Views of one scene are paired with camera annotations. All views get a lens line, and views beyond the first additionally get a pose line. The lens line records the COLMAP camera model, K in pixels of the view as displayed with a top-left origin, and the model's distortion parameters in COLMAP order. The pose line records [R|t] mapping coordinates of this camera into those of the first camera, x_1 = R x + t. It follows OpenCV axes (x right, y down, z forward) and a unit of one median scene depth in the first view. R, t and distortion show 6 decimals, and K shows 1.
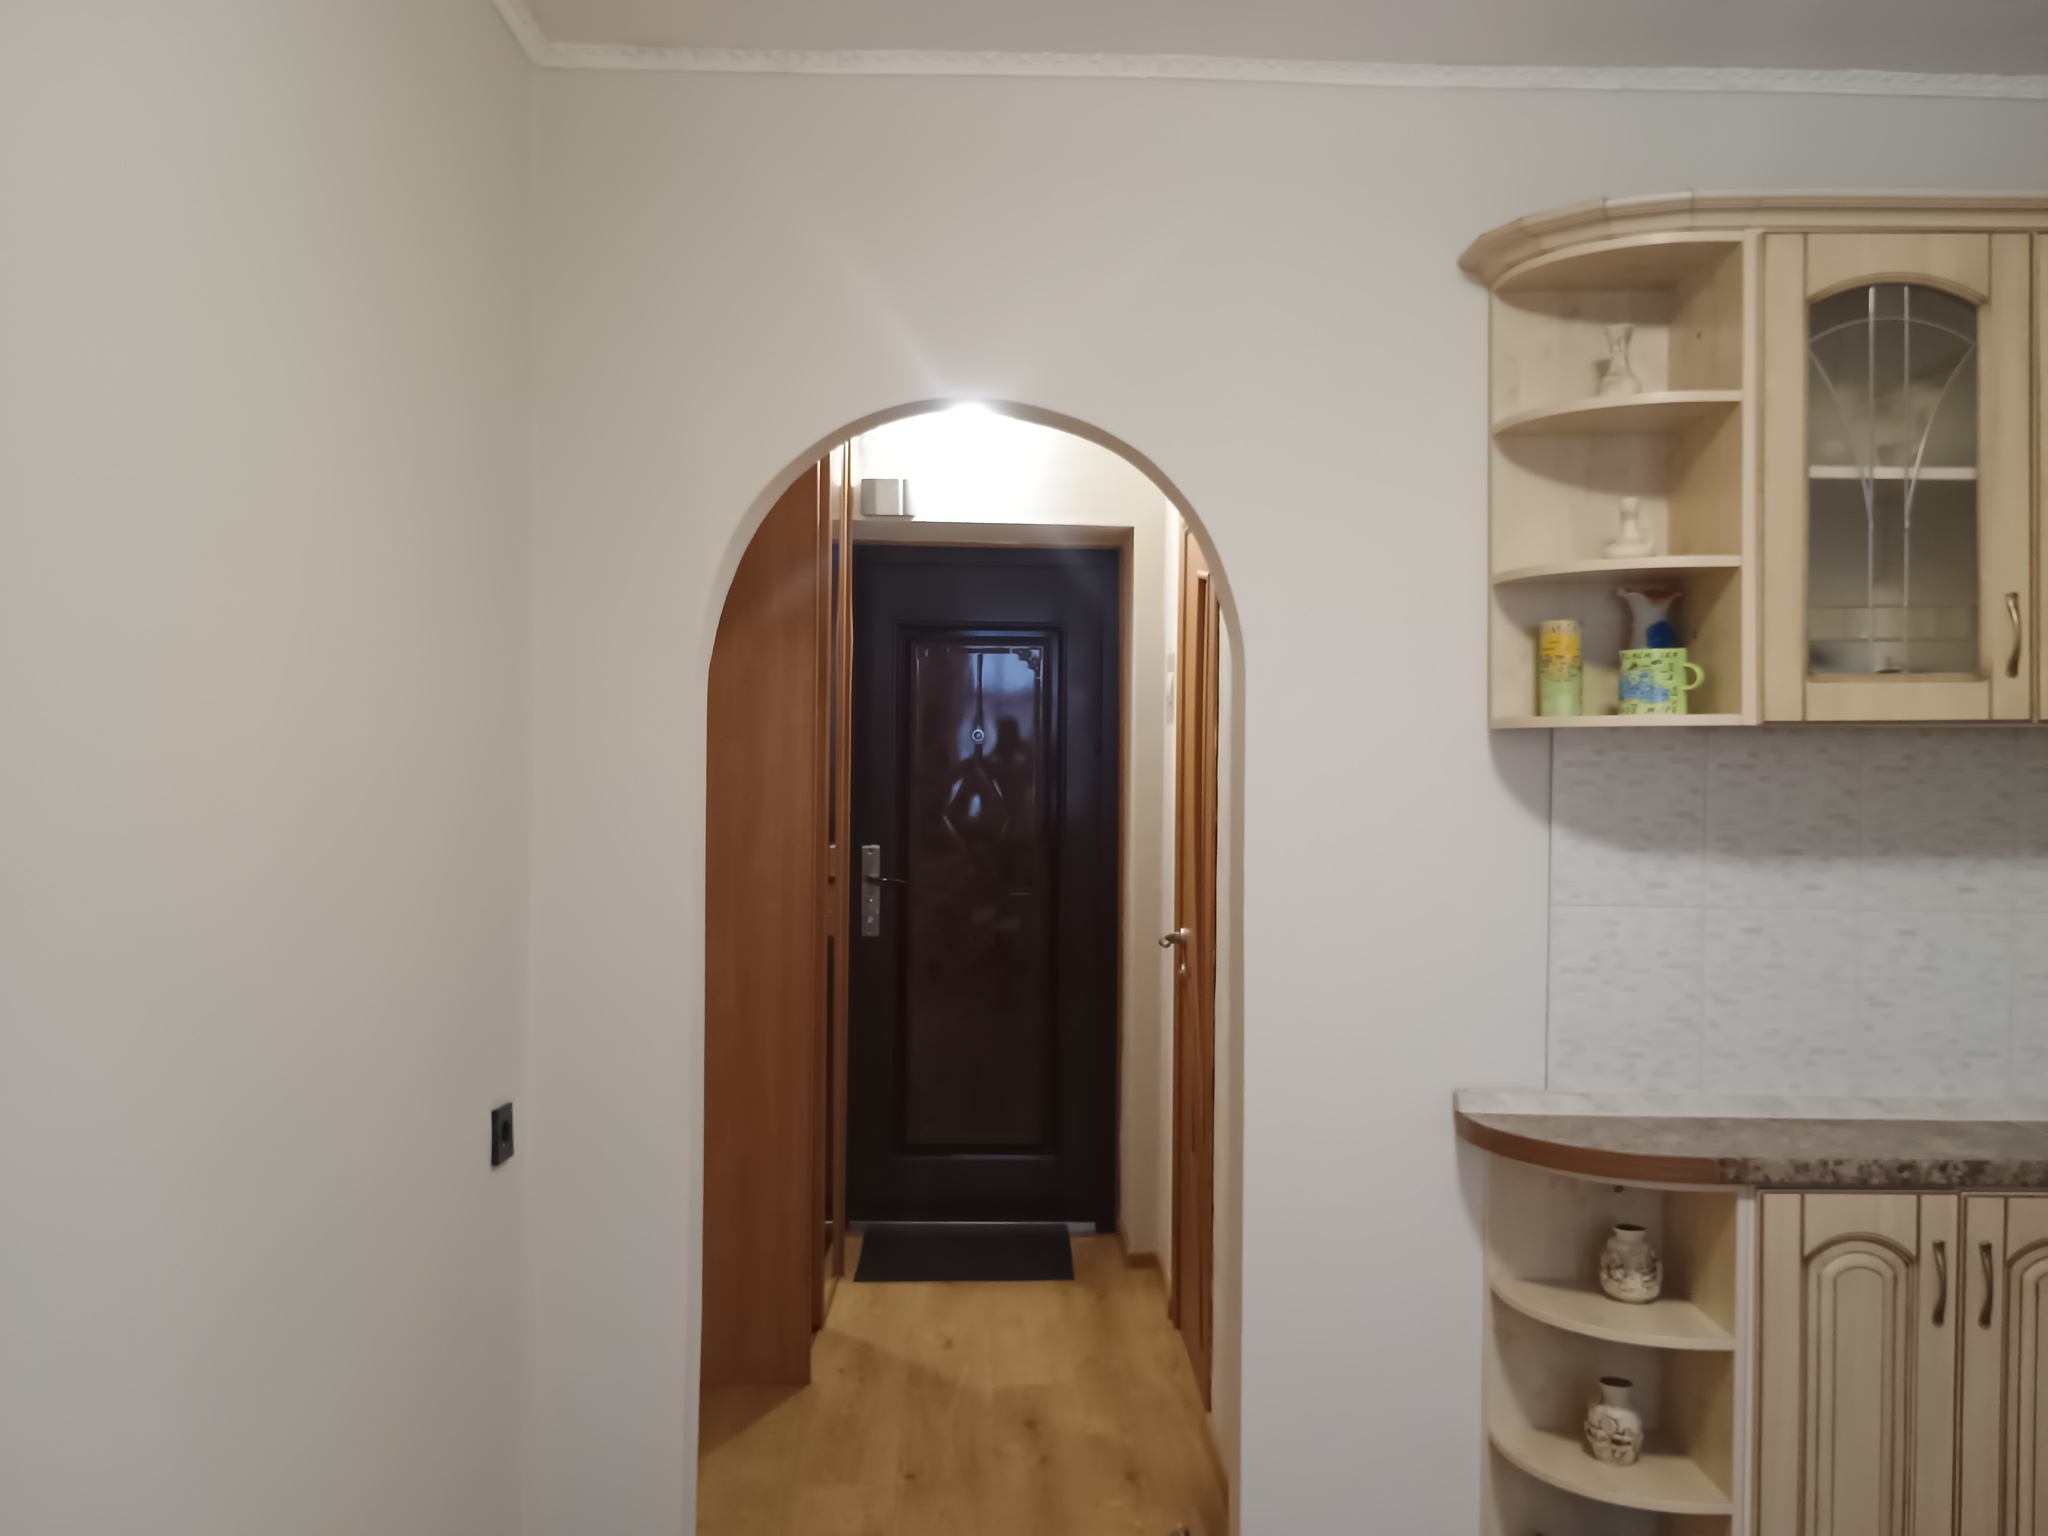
lens RADIAL K [[1802.1, 0, 1018.4], [0, 1802.1, 759.5], [0, 0, 1]] dist [0.057159, -0.068835]
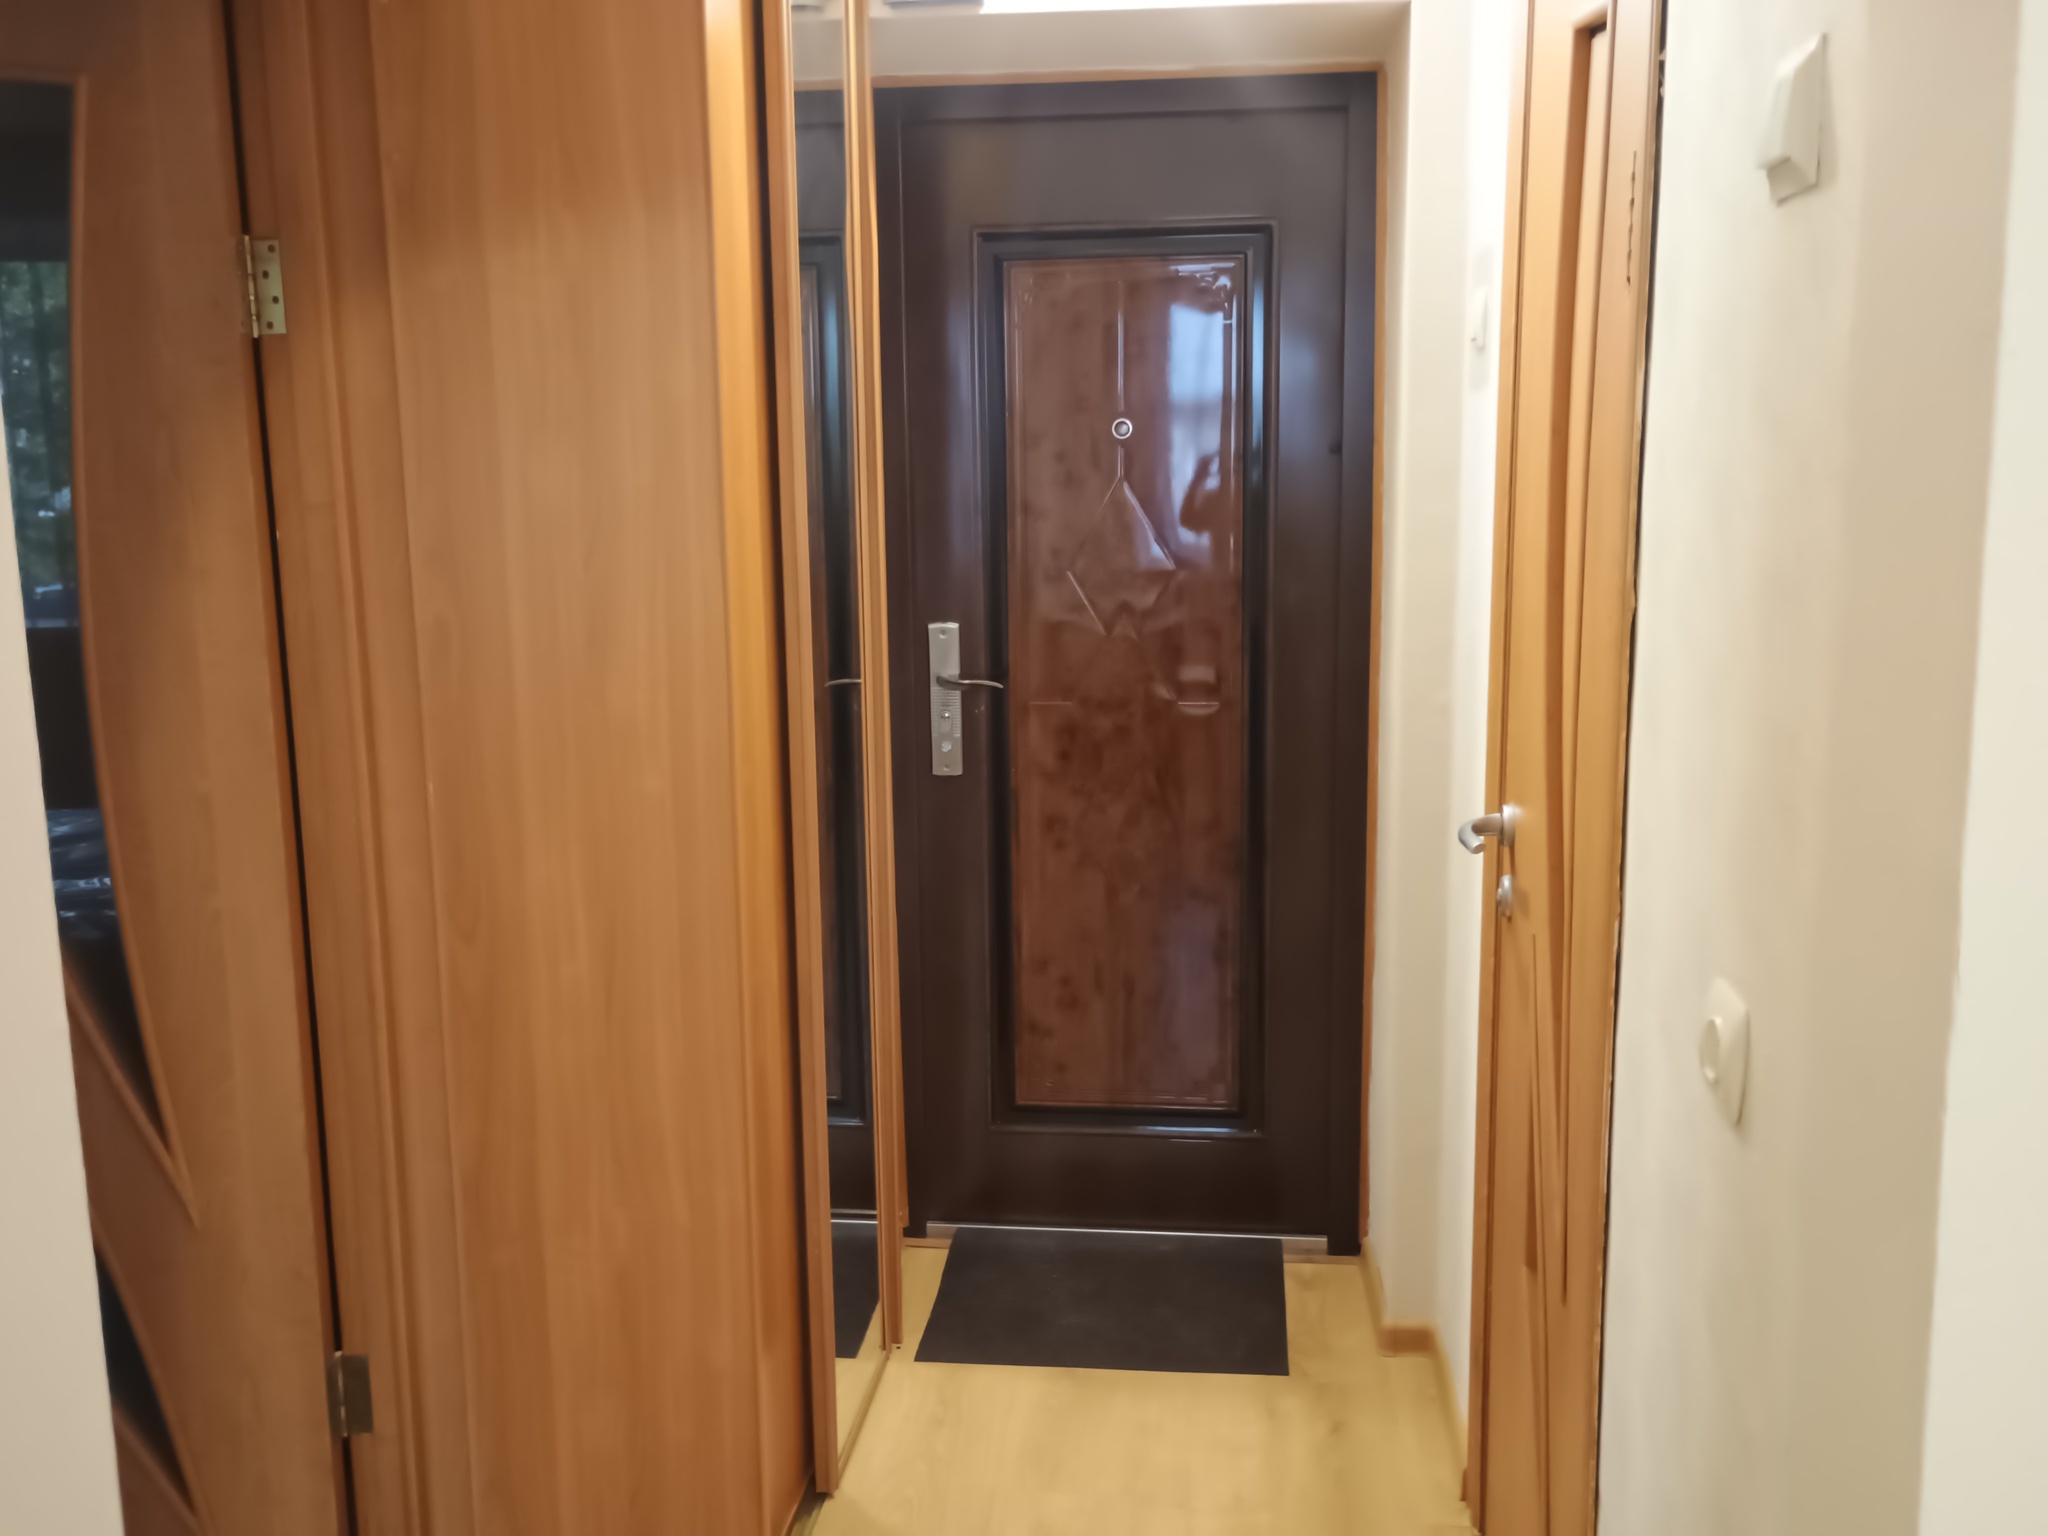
lens RADIAL K [[1802.1, 0, 1018.4], [0, 1802.1, 759.5], [0, 0, 1]] dist [0.057159, -0.068835]
pose [[0.991736, -0.001936, -0.128277, 0.018551], [0.021474, 0.988286, 0.151098, 0.002837], [0.126482, -0.152603, 0.980160, 0.418948]]
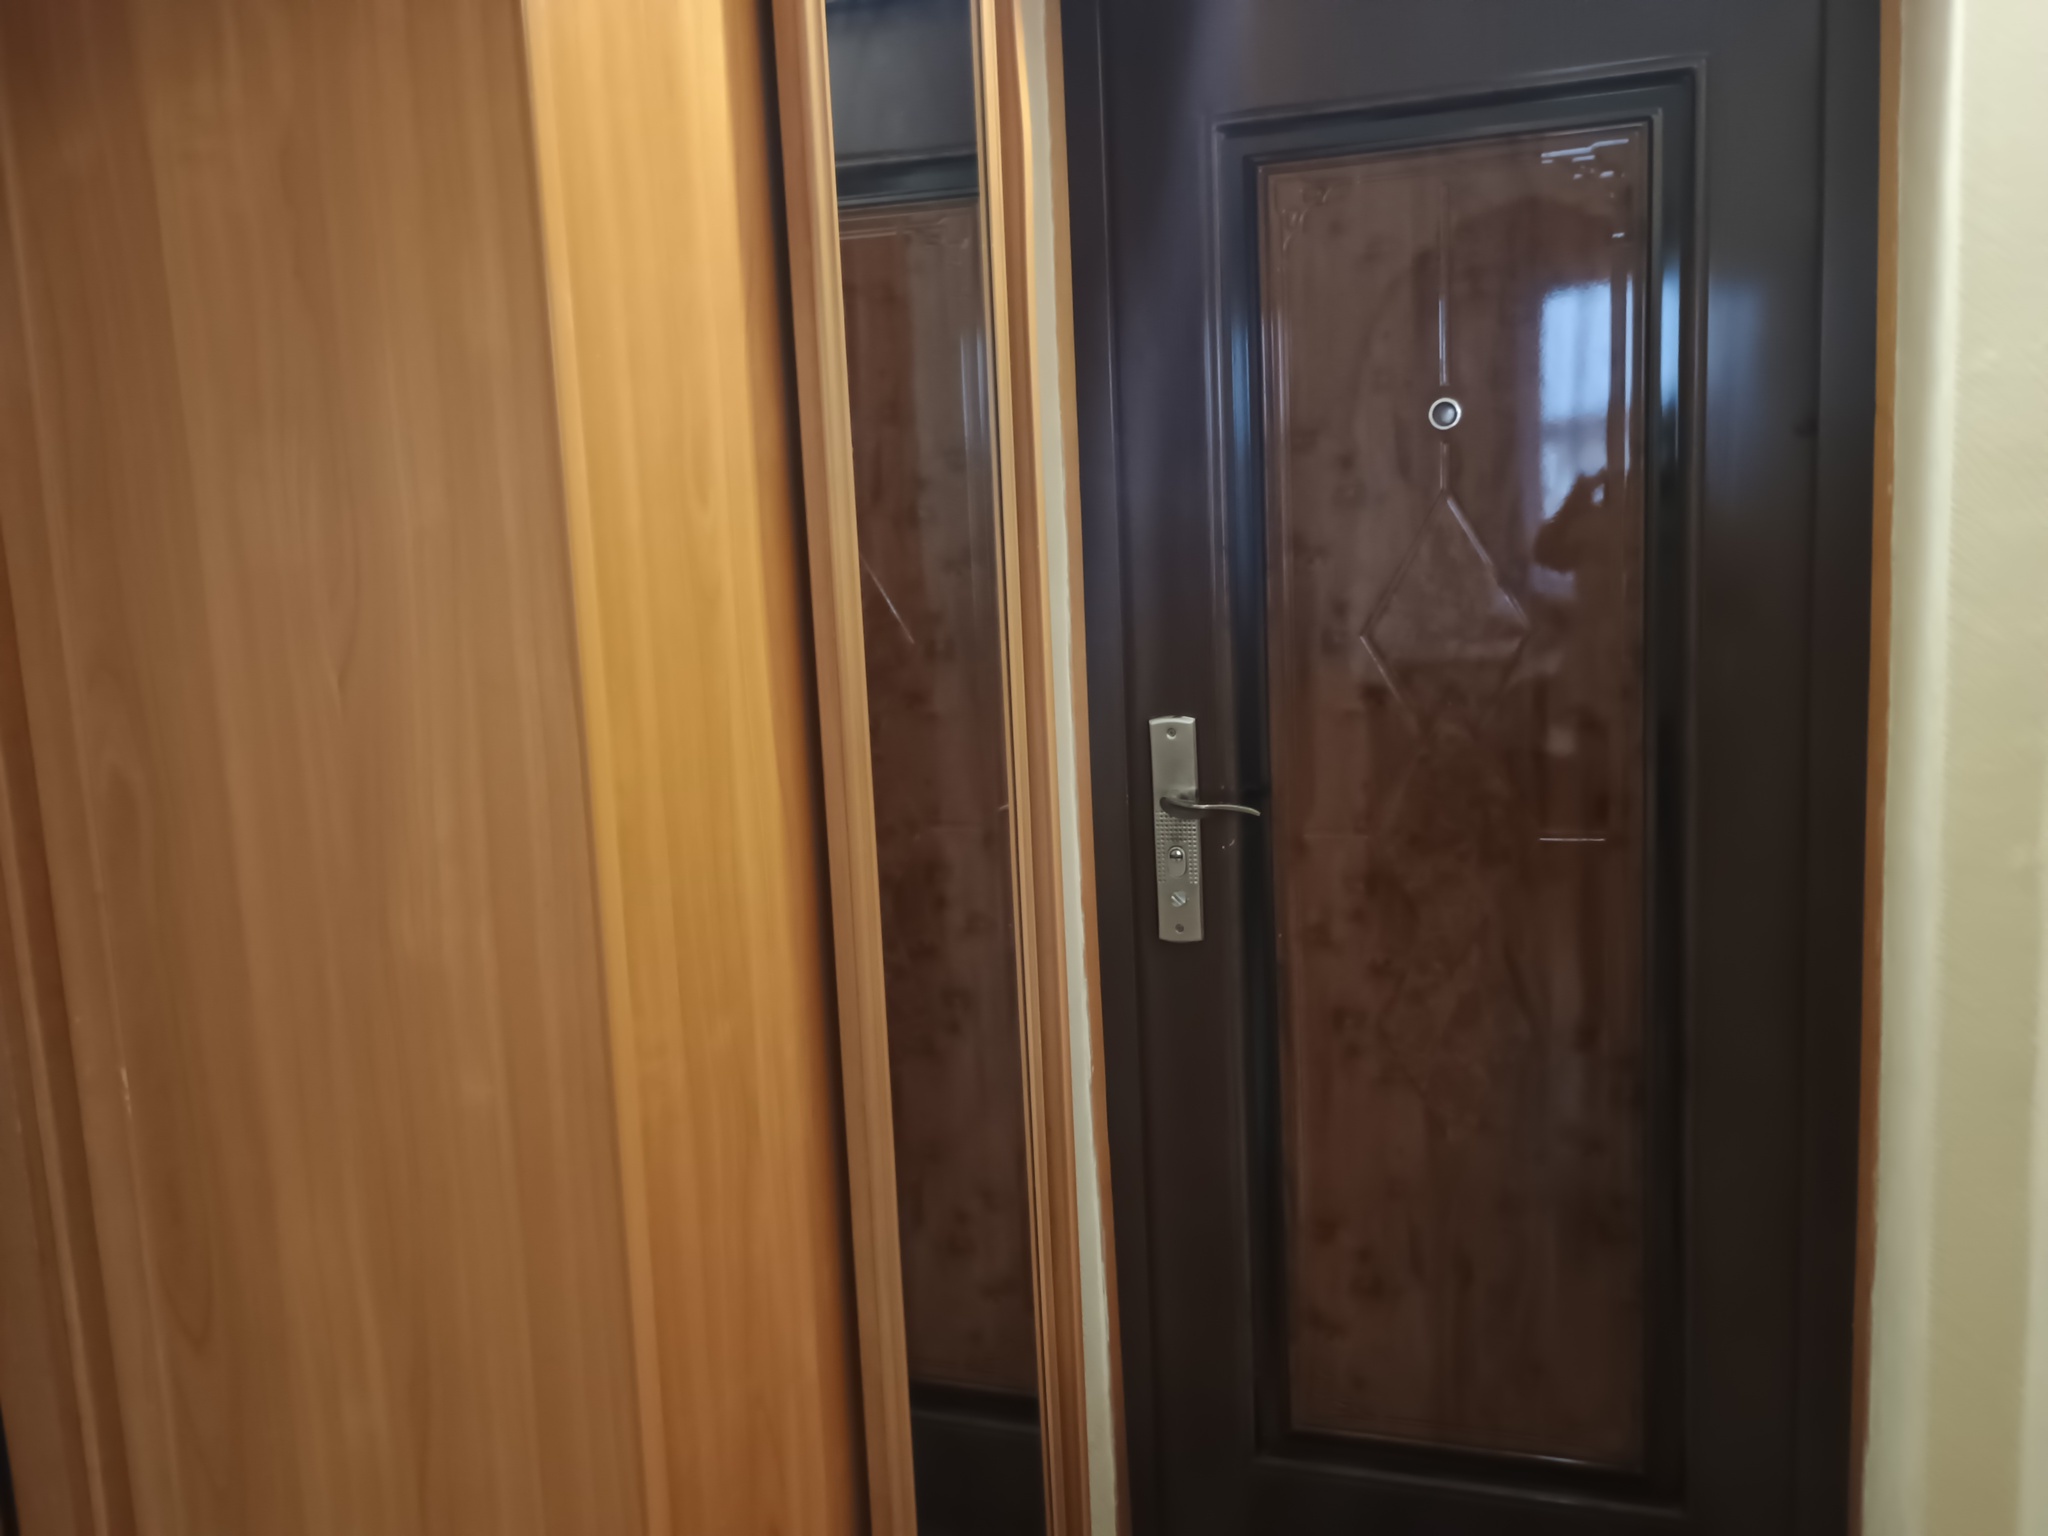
lens RADIAL K [[1722.1, 0, 1024.0], [0, 1722.1, 768.0], [0, 0, 1]] dist [0.048128, -0.069368]
pose [[0.942528, -0.005869, -0.334076, 0.014085], [0.053430, 0.989627, 0.133357, 0.006287], [0.329828, -0.143542, 0.933064, 0.638643]]
